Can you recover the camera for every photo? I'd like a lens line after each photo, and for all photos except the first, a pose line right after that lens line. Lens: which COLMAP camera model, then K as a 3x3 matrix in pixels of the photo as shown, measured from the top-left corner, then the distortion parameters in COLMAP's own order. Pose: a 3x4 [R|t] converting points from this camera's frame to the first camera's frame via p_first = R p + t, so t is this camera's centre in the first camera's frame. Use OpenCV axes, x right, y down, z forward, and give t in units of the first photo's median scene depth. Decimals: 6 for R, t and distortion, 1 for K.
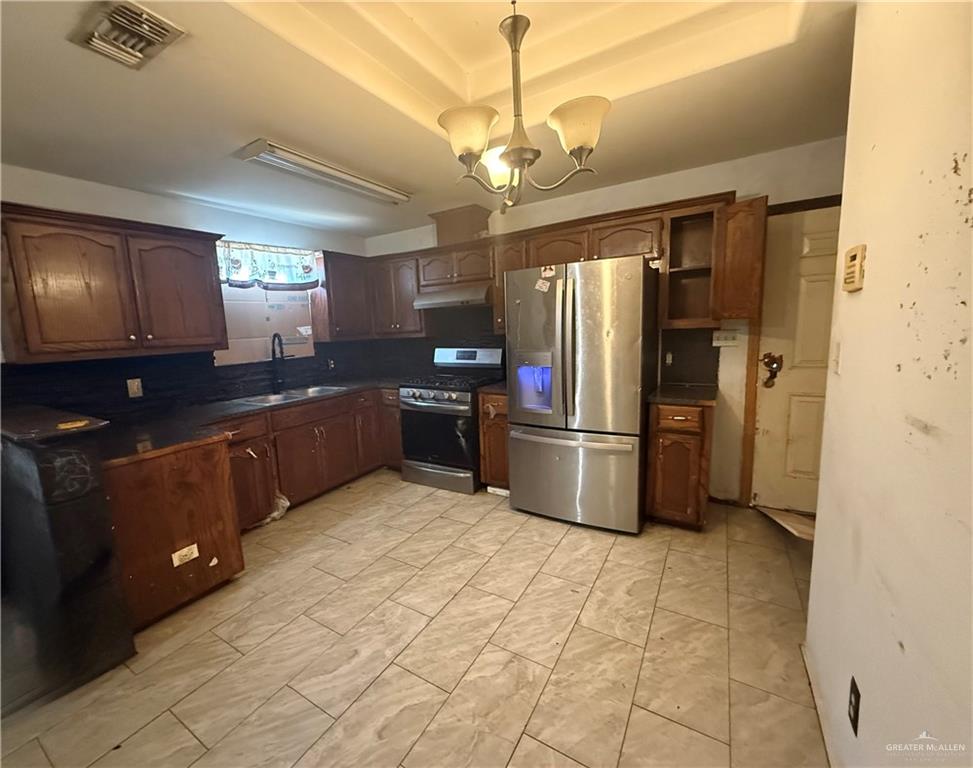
lens RADIAL K [[408.1, 0, 461.0], [0, 408.1, 384.0], [0, 0, 1]] dist [0.001386, 0.000145]
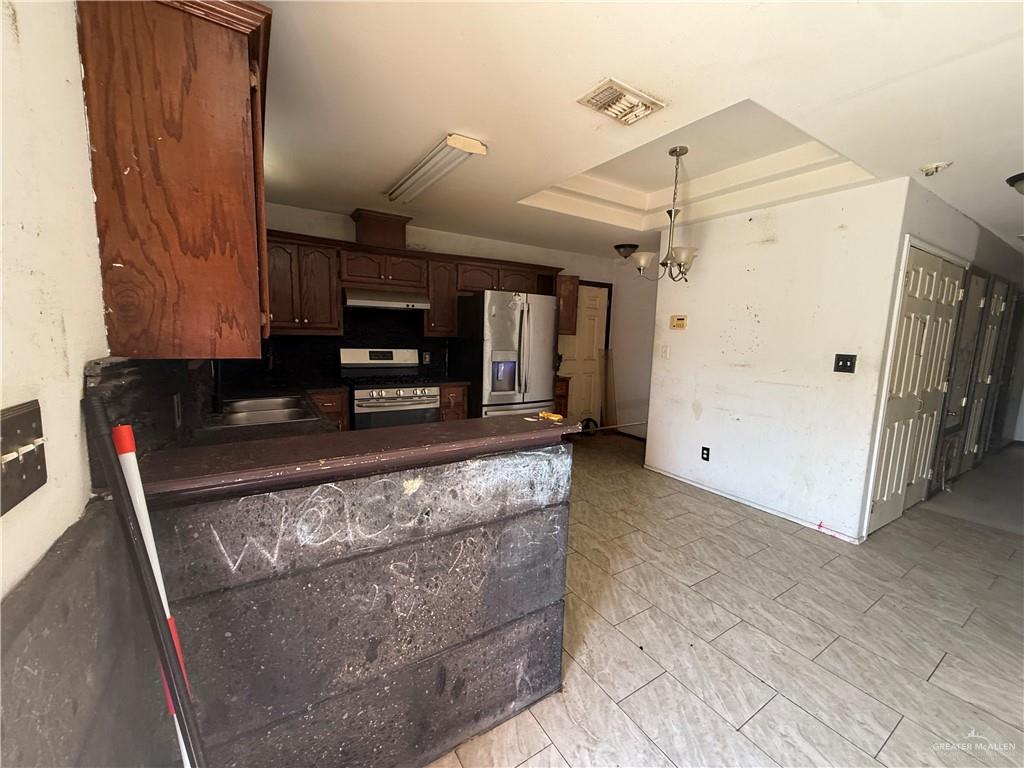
lens RADIAL K [[409.0, 0, 512.0], [0, 409.0, 384.0], [0, 0, 1]] dist [-0.000400, -0.000020]
pose [[0.422700, -0.060918, 0.904220, -1.248475], [0.080823, 0.996297, 0.029338, -0.005214], [-0.902658, 0.060681, 0.426058, 0.447676]]
